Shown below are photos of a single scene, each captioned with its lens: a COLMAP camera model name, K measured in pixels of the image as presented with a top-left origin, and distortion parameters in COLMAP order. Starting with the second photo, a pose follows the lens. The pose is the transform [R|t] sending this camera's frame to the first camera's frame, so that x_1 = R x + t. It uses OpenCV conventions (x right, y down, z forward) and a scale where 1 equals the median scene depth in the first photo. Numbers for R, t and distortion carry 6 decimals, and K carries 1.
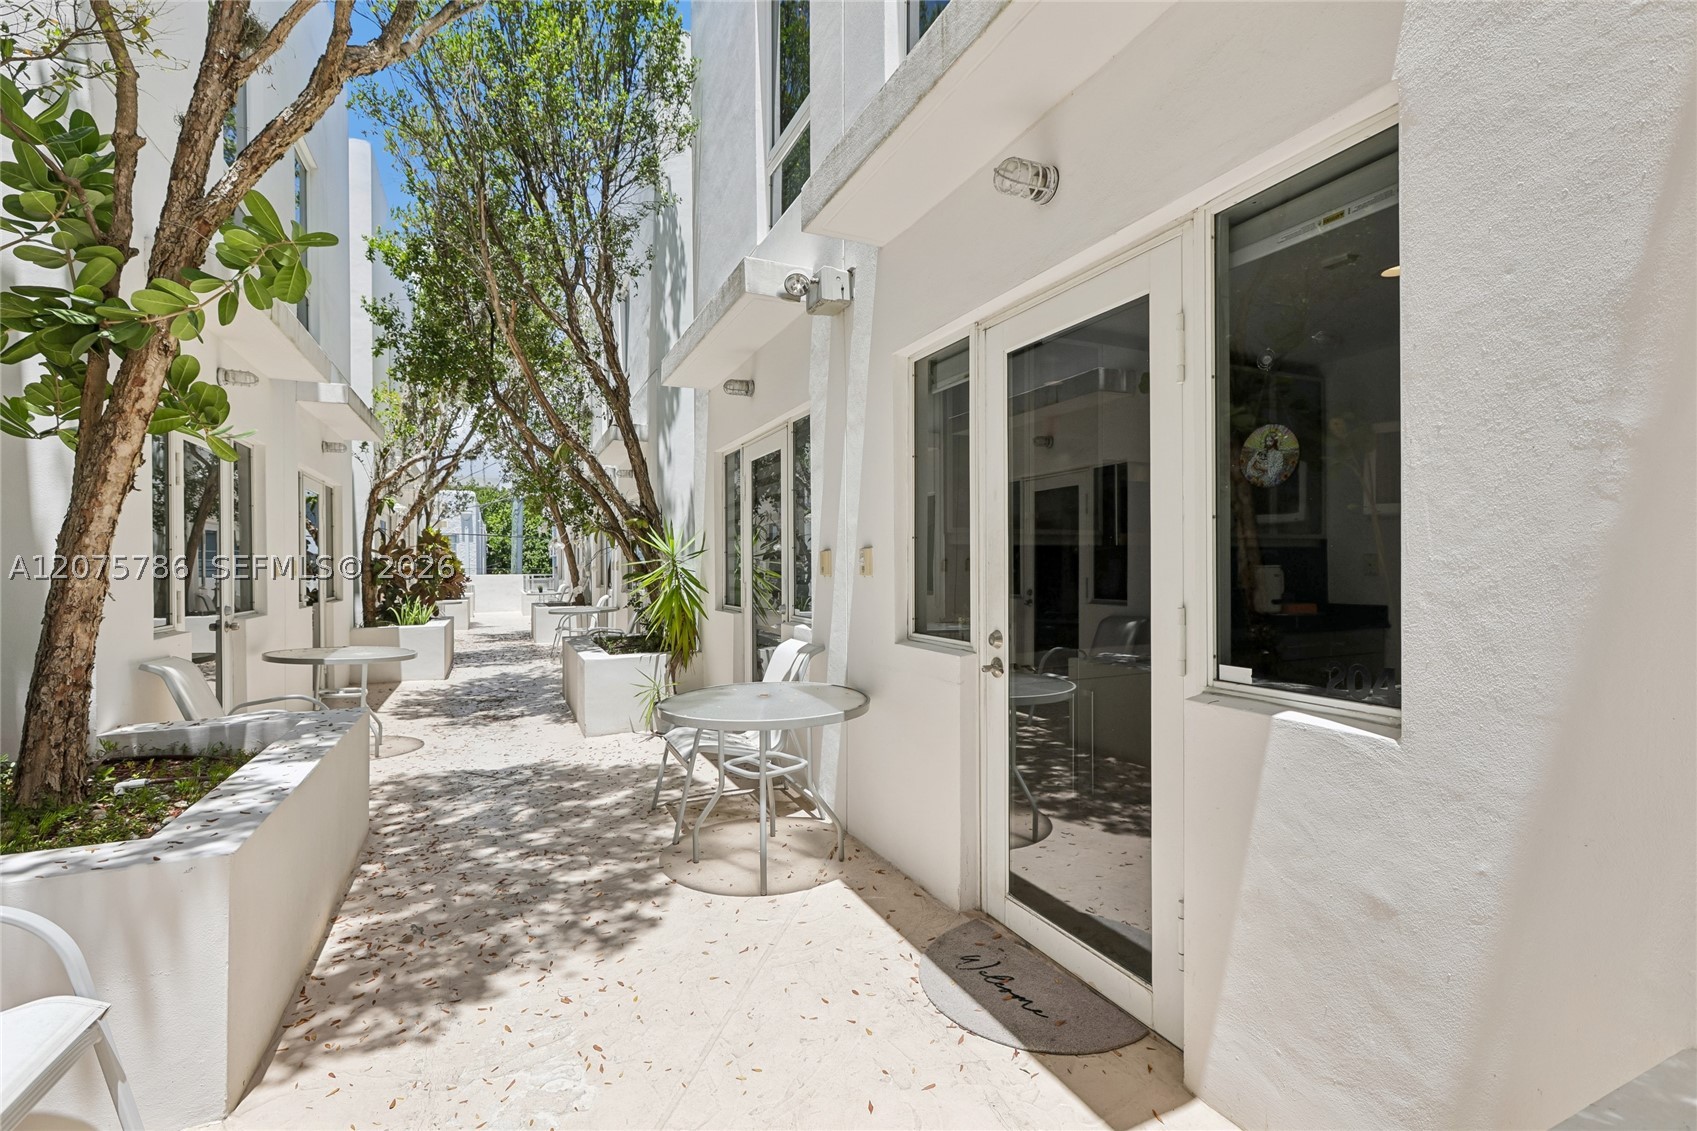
lens RADIAL K [[771.3, 0, 846.8], [0, 771.3, 560.4], [0, 0, 1]] dist [-0.001869, 0.000377]
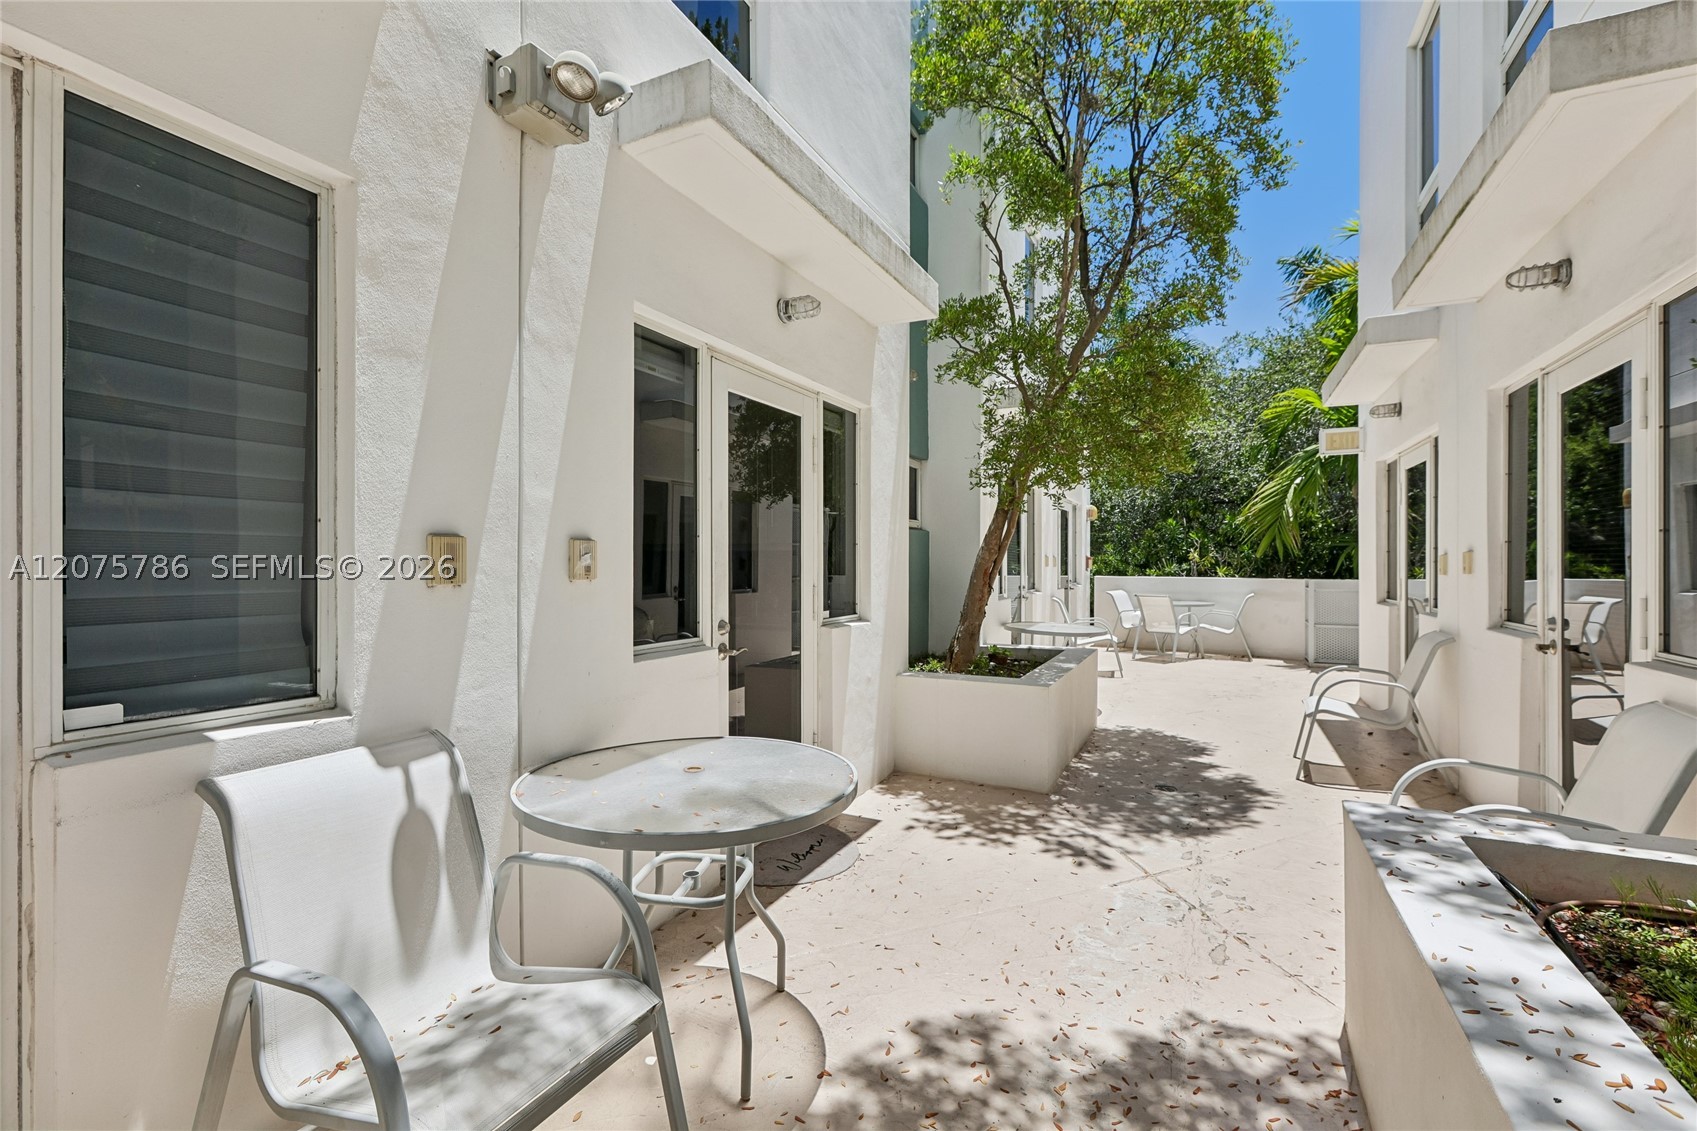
lens RADIAL K [[755.3, 0, 847.3], [0, 755.3, 570.2], [0, 0, 1]] dist [0.000275, 0.000713]
pose [[-0.641143, -0.003445, 0.767414, -0.847689], [-0.007098, 0.999974, -0.001441, 0.012558], [-0.767389, -0.006371, -0.641151, 1.663045]]
